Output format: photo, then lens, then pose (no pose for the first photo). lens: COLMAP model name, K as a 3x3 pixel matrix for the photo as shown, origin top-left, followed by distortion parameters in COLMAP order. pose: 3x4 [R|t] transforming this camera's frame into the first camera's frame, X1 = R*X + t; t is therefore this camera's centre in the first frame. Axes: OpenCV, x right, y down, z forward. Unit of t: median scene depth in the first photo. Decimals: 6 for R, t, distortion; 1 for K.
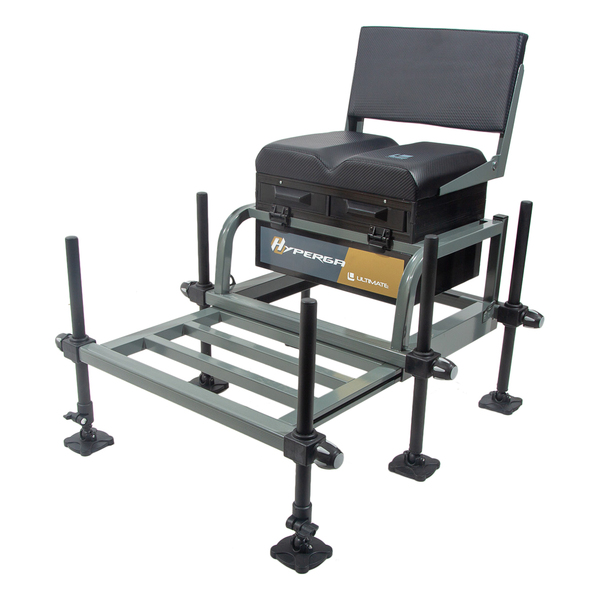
lens RADIAL K [[830.8, 0, 300.0], [0, 830.8, 300.0], [0, 0, 1]] dist [0.611899, 0.002767]
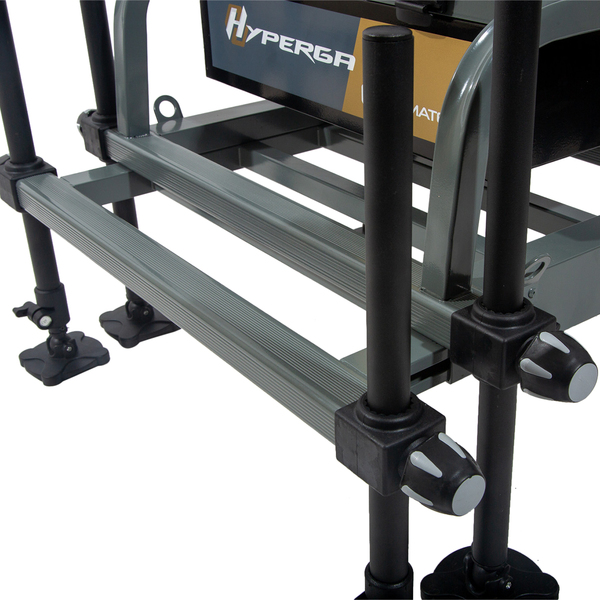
lens RADIAL K [[872.2, 0, 300.0], [0, 872.2, 300.0], [0, 0, 1]] dist [0.130655, -0.027080]
pose [[0.969210, 0.064521, -0.237632, 0.135300], [-0.025020, 0.985870, 0.165634, -0.000378], [0.244961, -0.154588, 0.957129, 0.566422]]
